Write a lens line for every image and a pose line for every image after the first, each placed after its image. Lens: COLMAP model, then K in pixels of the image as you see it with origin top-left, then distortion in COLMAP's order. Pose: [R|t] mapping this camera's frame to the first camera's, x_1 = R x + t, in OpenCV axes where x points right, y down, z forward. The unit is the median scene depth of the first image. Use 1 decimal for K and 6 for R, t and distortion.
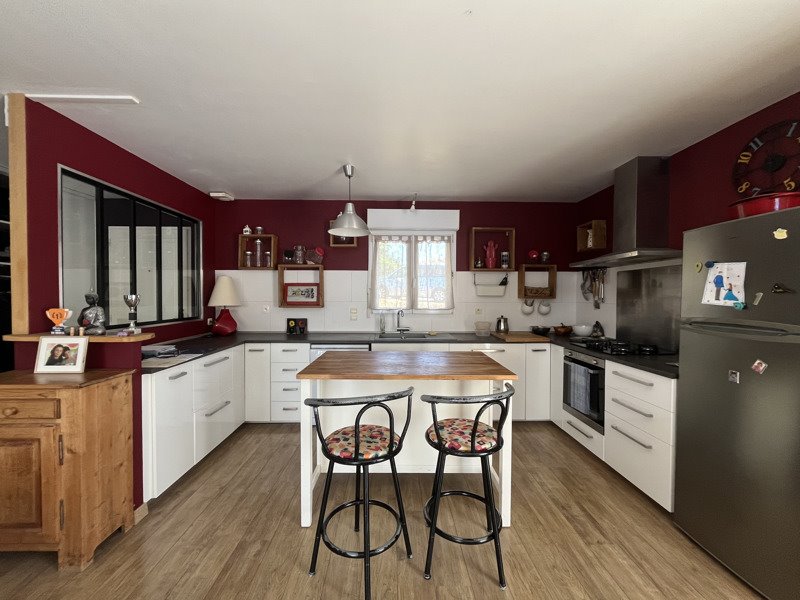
lens RADIAL K [[324.6, 0, 400.0], [0, 324.6, 300.0], [0, 0, 1]] dist [-0.001855, -0.000114]
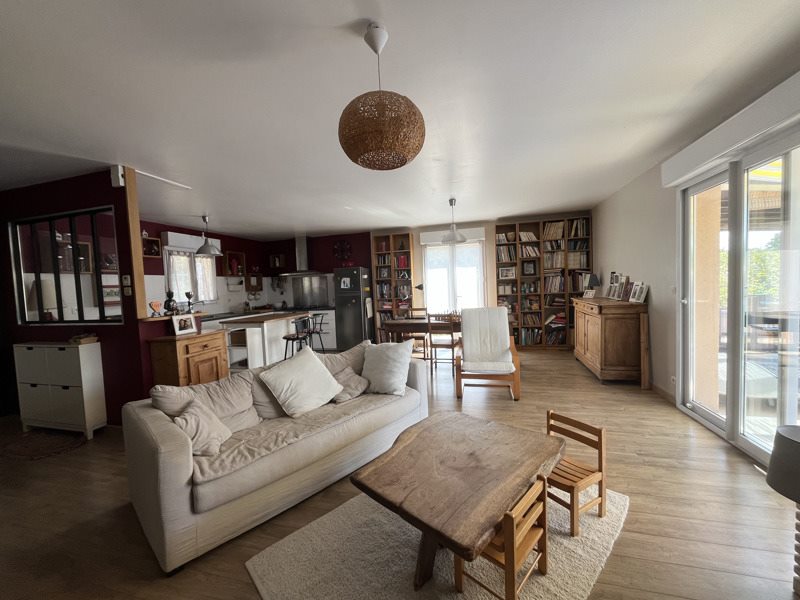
lens RADIAL K [[324.6, 0, 400.0], [0, 324.6, 300.0], [0, 0, 1]] dist [-0.001855, -0.000114]
pose [[0.278070, -0.060335, 0.958664, -1.170505], [0.056441, 0.997327, 0.046397, 0.005879], [-0.958901, 0.041206, 0.280733, -0.341920]]
